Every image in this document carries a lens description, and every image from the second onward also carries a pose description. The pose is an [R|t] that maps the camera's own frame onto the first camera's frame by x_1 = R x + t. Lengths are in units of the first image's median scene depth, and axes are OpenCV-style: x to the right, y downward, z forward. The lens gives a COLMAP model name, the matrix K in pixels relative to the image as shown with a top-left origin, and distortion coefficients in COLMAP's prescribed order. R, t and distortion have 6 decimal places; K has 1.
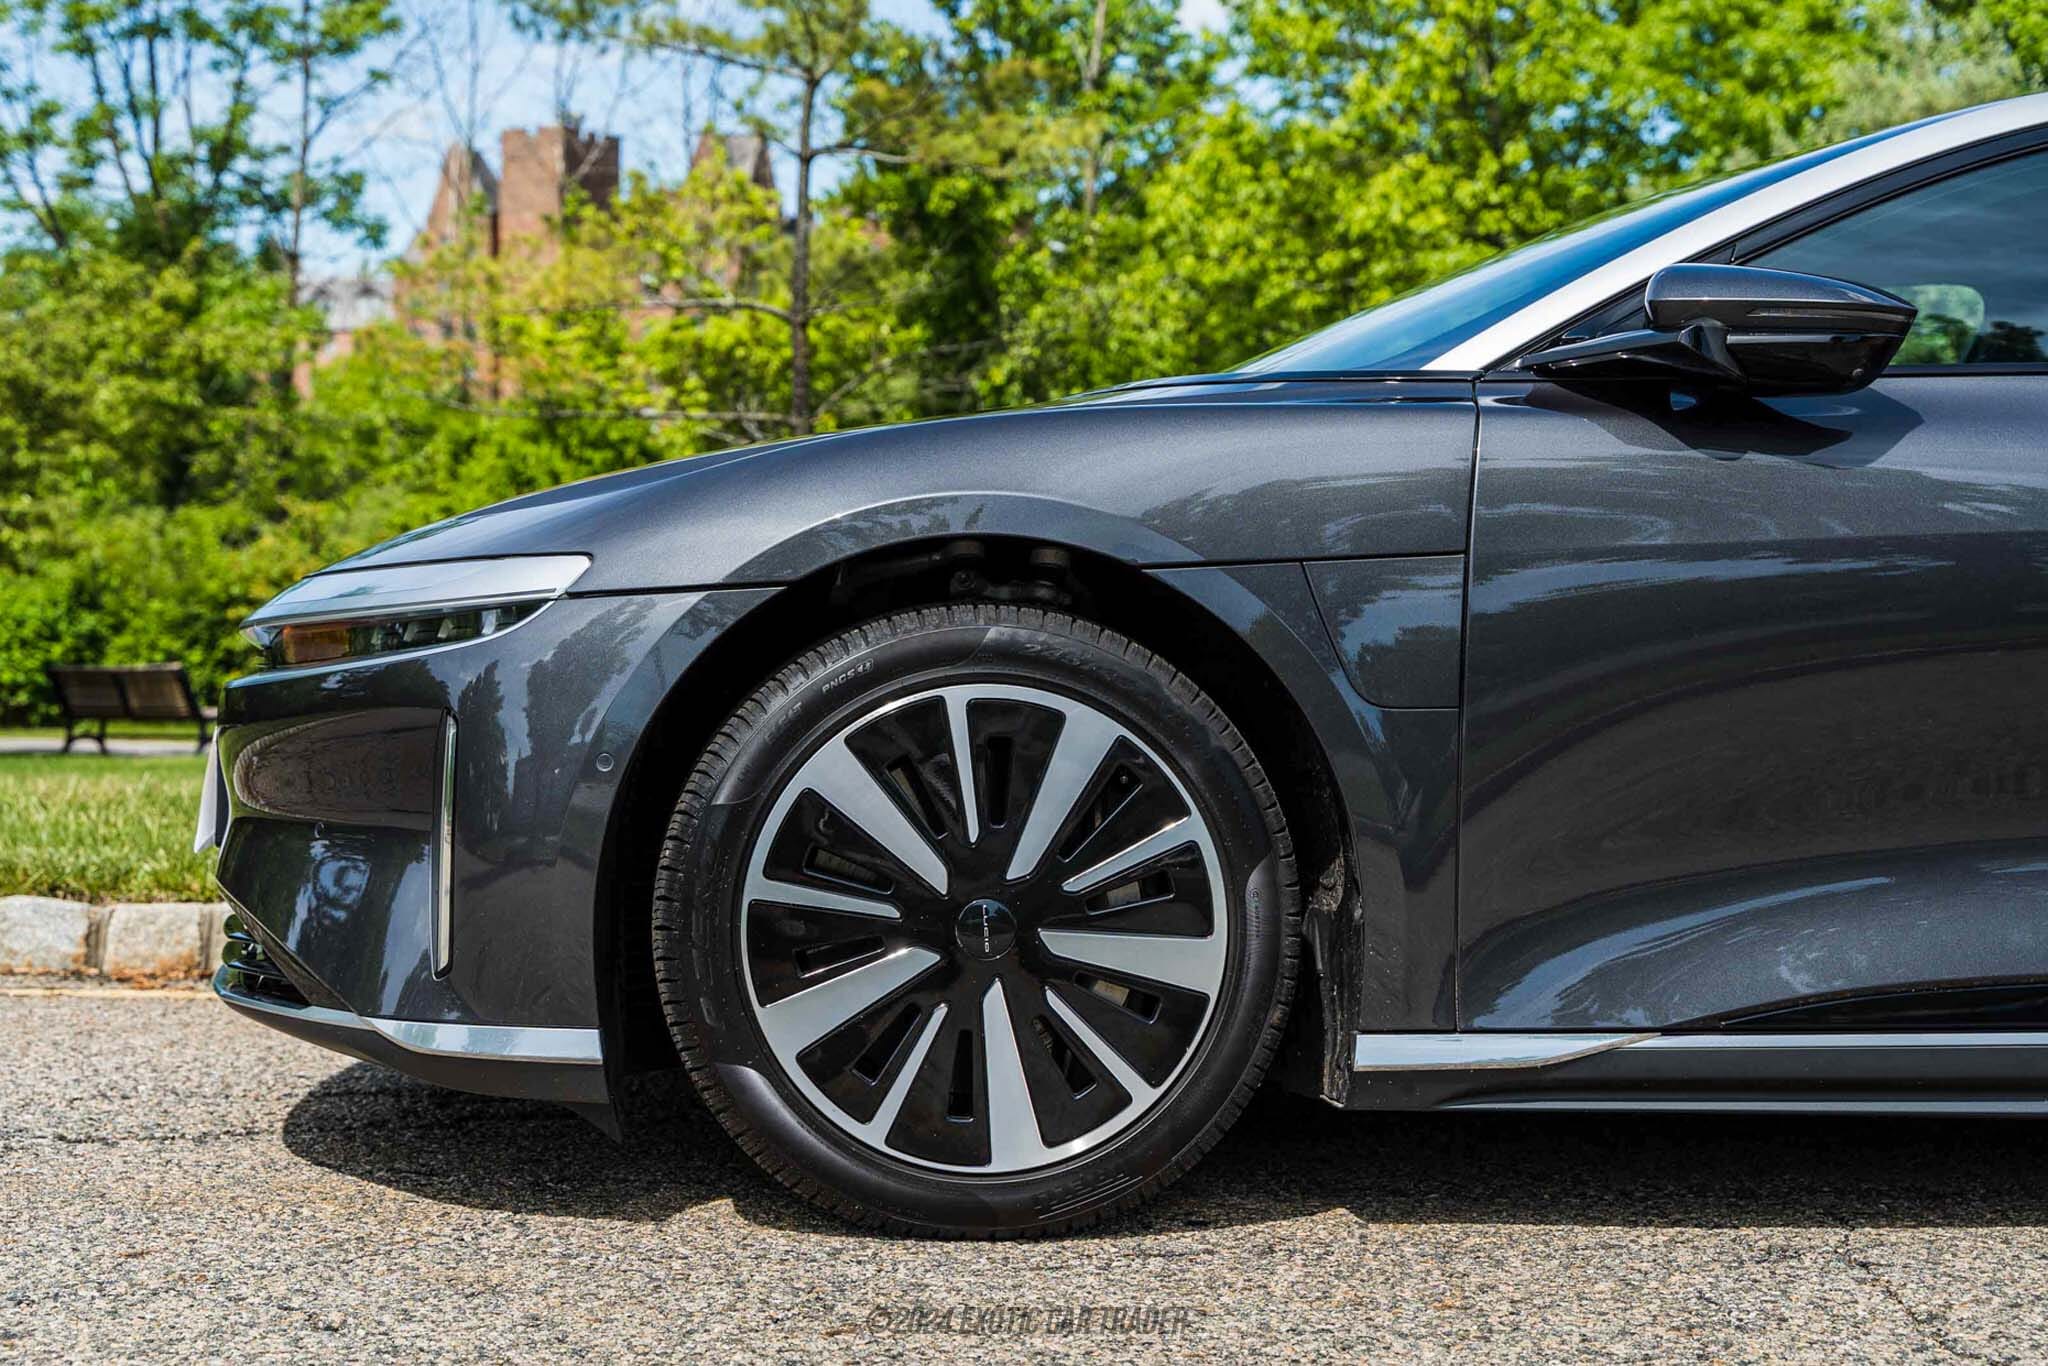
lens RADIAL K [[3350.9, 0, 1051.4], [0, 3350.9, 727.5], [0, 0, 1]] dist [0.008359, 0.000000]
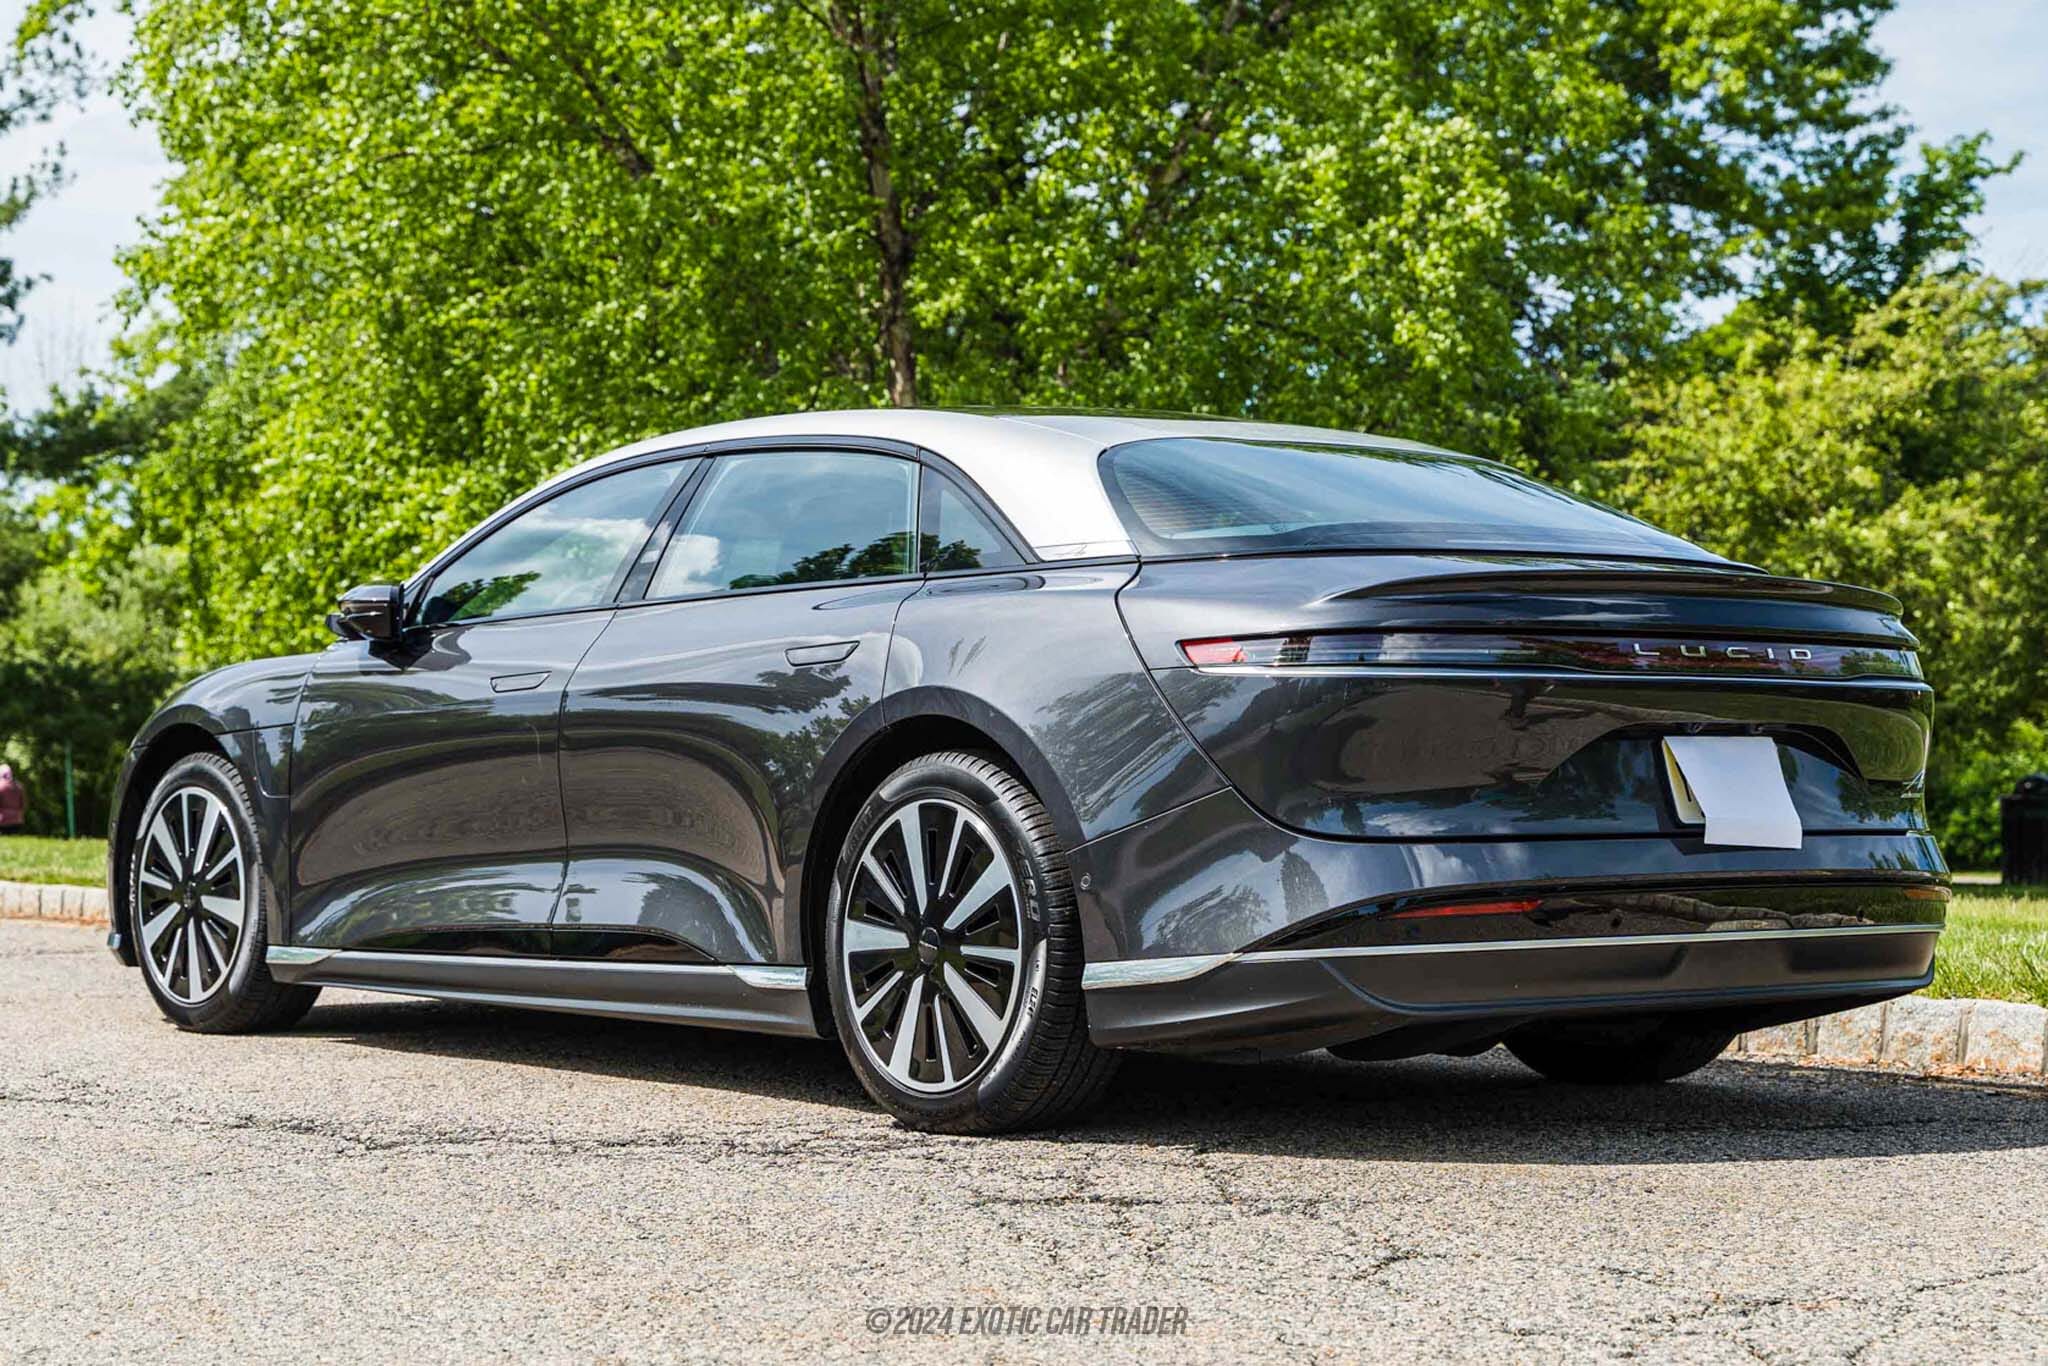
lens RADIAL K [[3350.9, 0, 1023.7], [0, 3350.9, 680.5], [0, 0, 1]] dist [0.008359, 0.000000]
pose [[0.591864, -0.037957, -0.805143, 0.231418], [-0.006387, 0.998638, -0.051774, 0.003041], [0.806012, 0.035786, 0.590816, 0.010457]]
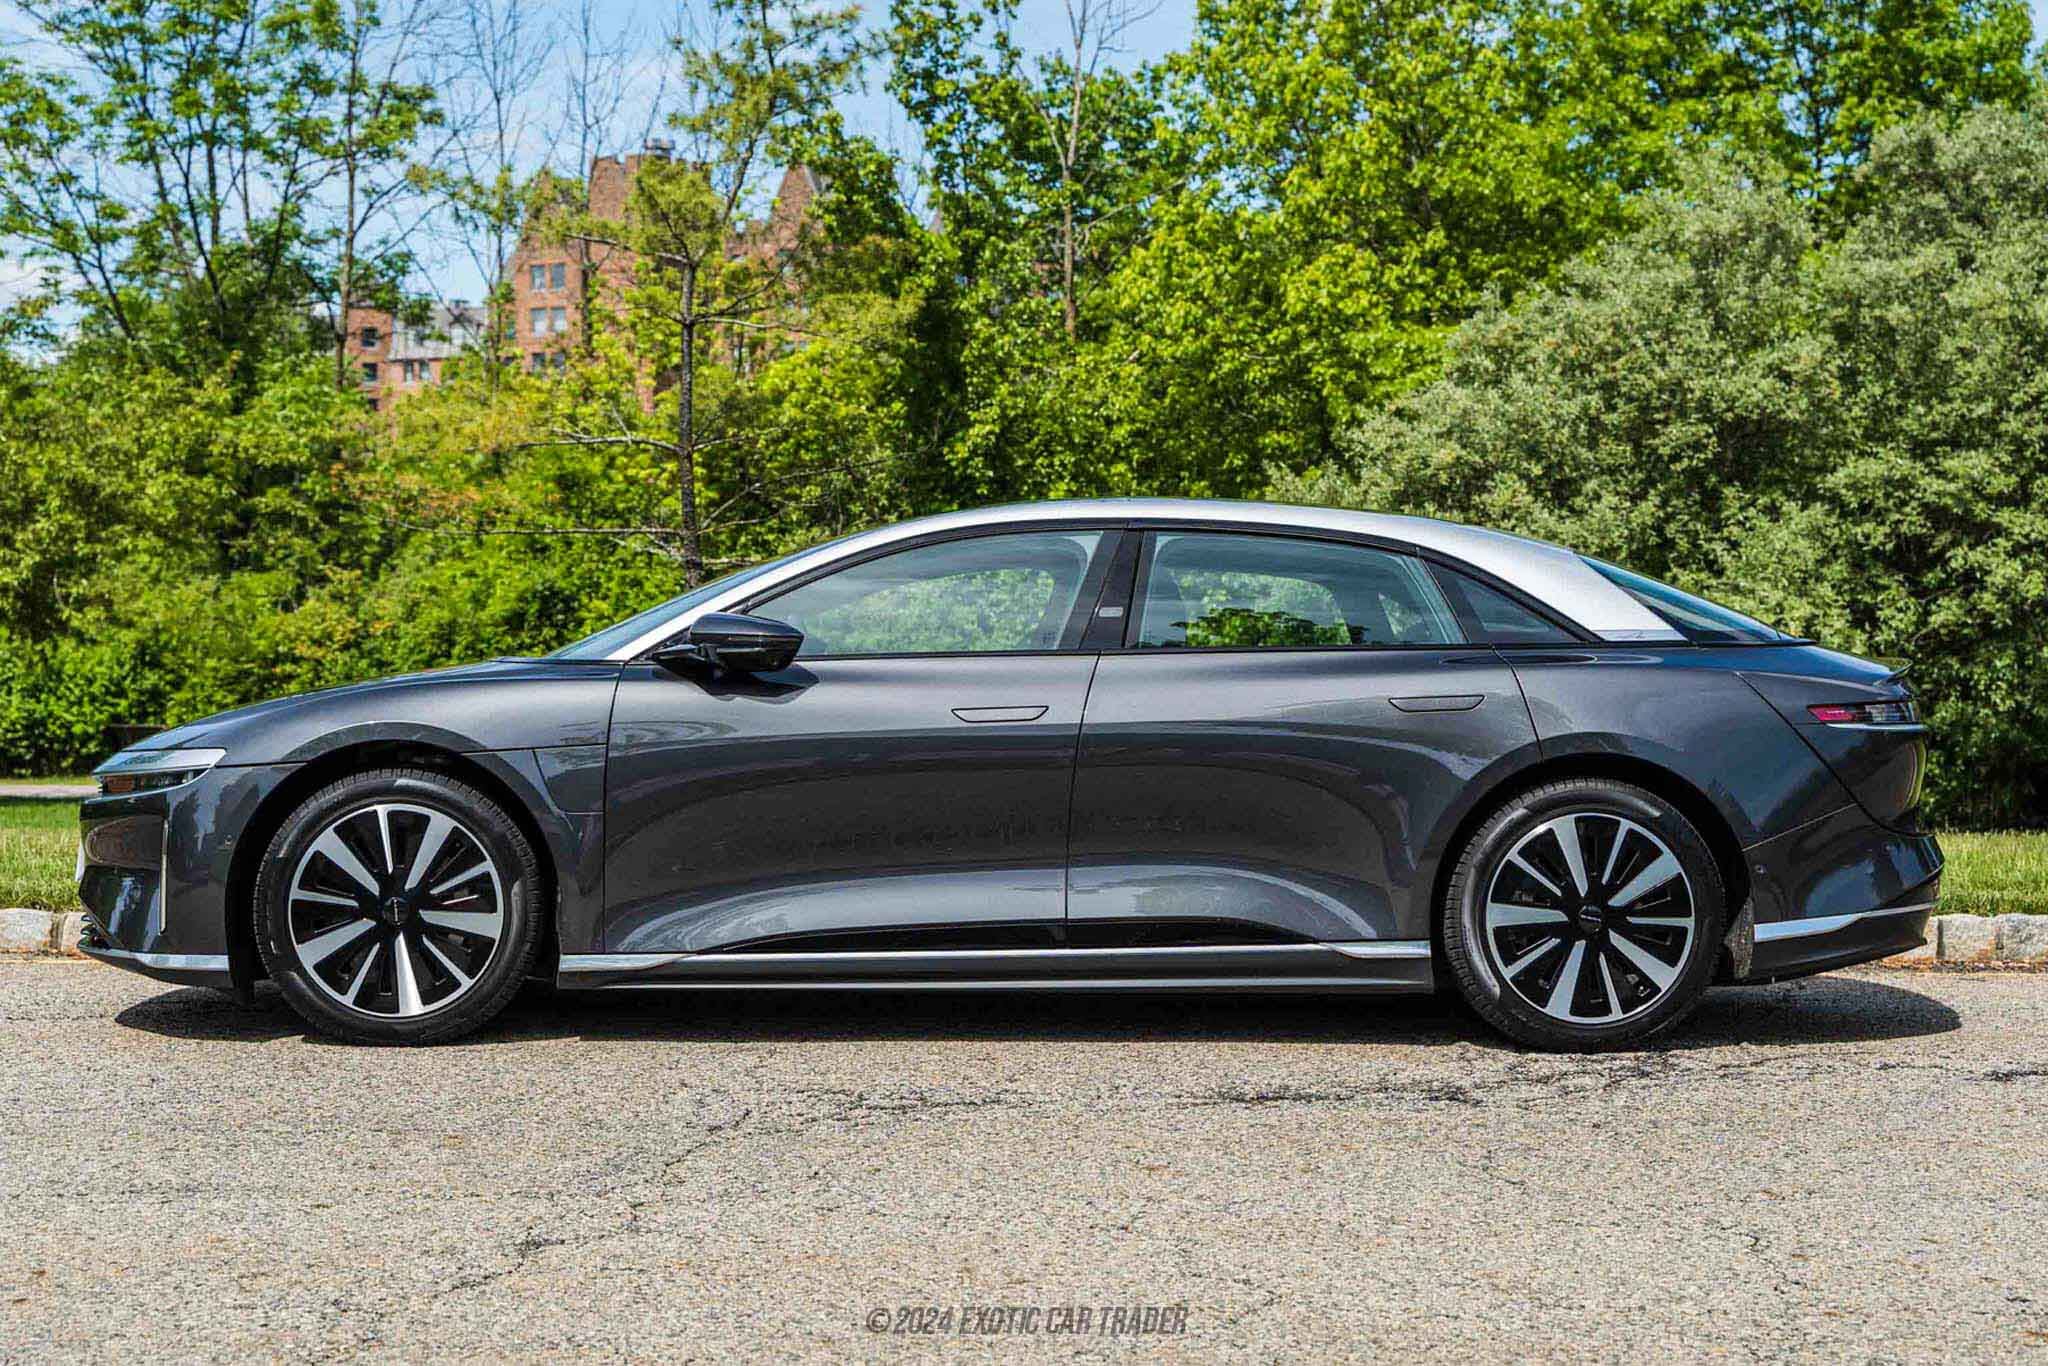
lens RADIAL K [[3350.9, 0, 1024.4], [0, 3350.9, 676.2], [0, 0, 1]] dist [0.008359, 0.000000]
pose [[0.999445, -0.009798, -0.031832, 0.051790], [0.009029, 0.999666, -0.024227, -0.004365], [0.032058, 0.023926, 0.999200, -0.137204]]
